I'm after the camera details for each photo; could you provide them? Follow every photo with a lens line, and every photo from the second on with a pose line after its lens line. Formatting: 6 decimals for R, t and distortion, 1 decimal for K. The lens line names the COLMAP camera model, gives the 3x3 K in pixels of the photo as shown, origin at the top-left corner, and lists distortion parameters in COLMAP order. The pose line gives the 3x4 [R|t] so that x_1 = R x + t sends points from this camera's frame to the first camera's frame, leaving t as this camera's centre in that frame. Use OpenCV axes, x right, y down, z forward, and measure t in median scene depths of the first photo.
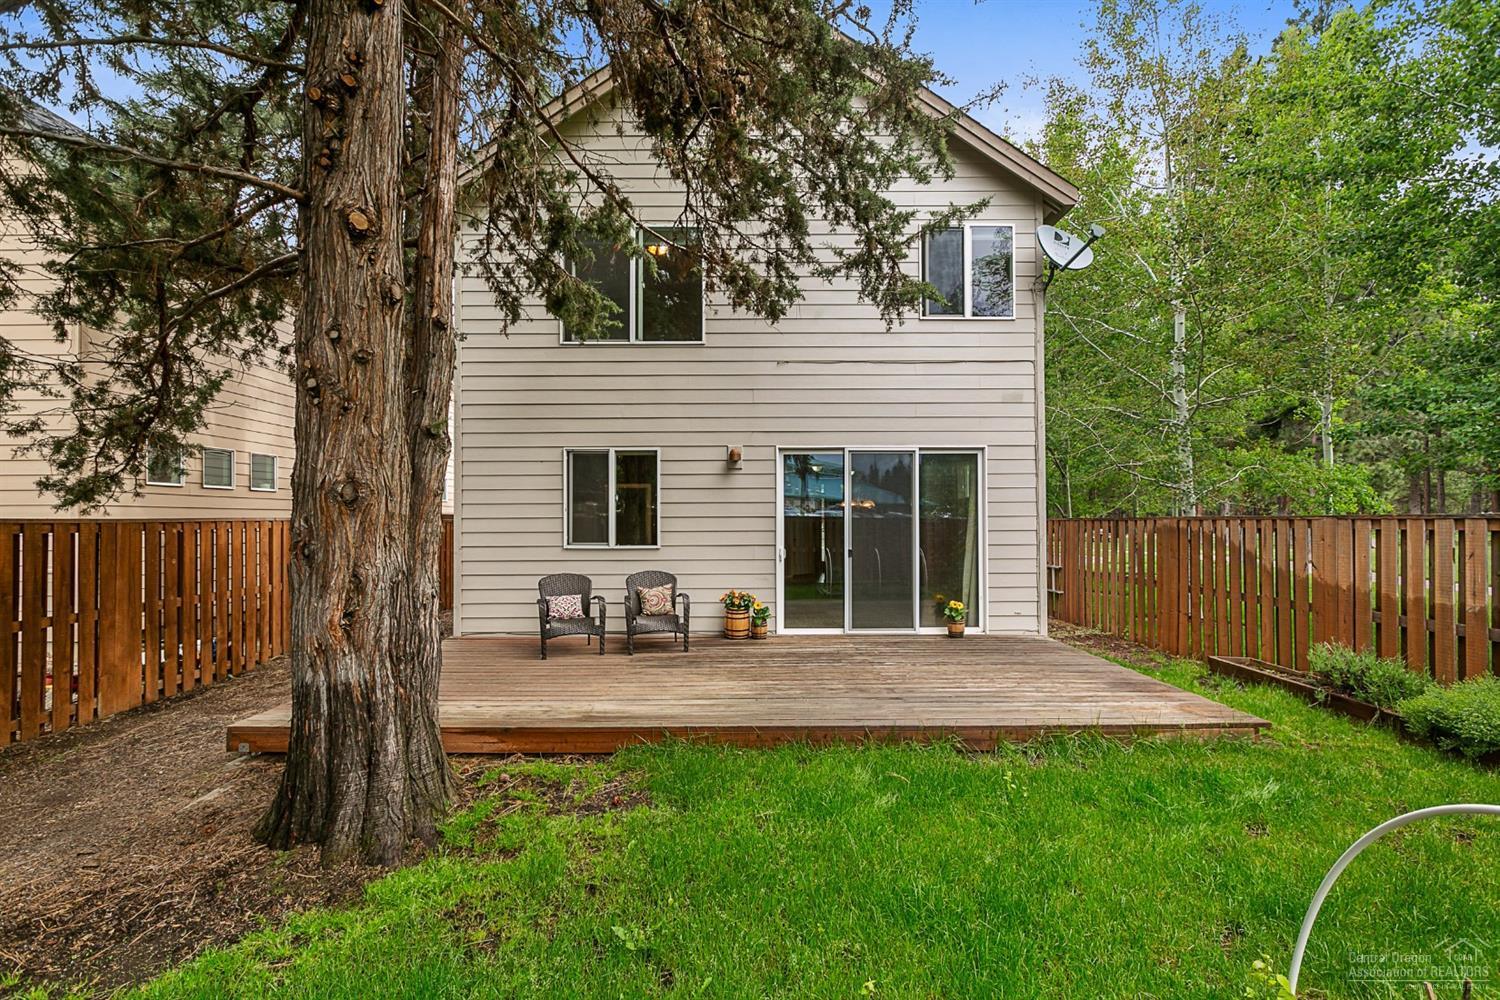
lens RADIAL K [[670.0, 0, 750.6], [0, 670.0, 511.0], [0, 0, 1]] dist [0.003537, 0.001156]
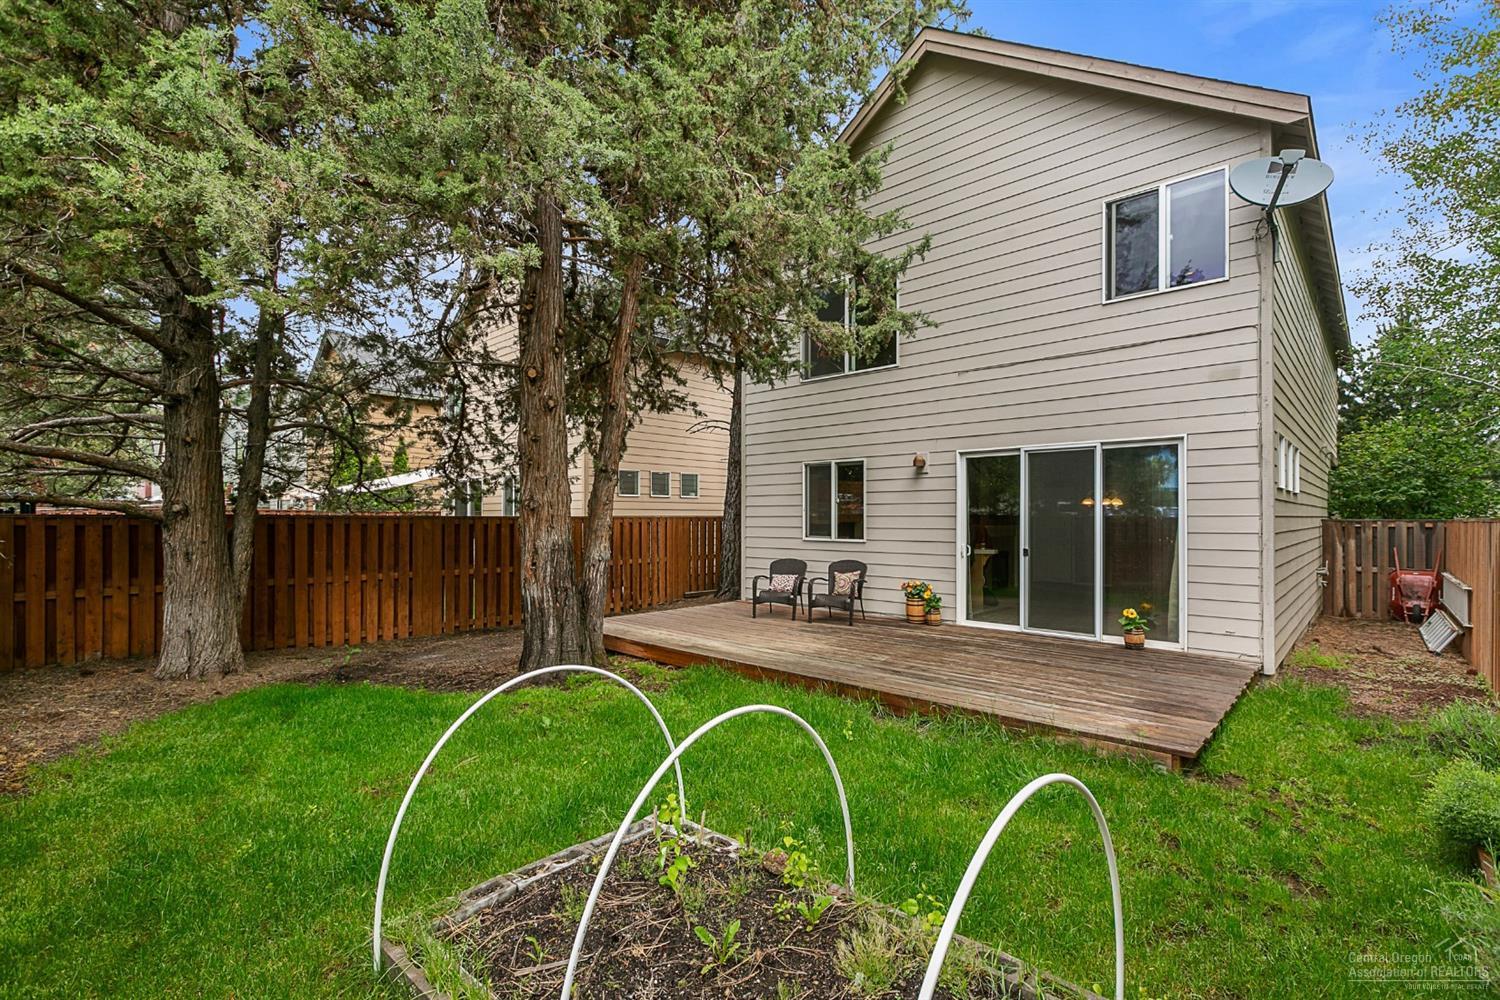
lens RADIAL K [[670.0, 0, 742.8], [0, 670.0, 511.1], [0, 0, 1]] dist [0.003537, 0.001156]
pose [[0.726482, -0.002612, -0.687181, 0.532623], [0.005945, 0.999979, 0.002484, -0.003875], [0.687160, -0.005889, 0.726482, -0.023211]]
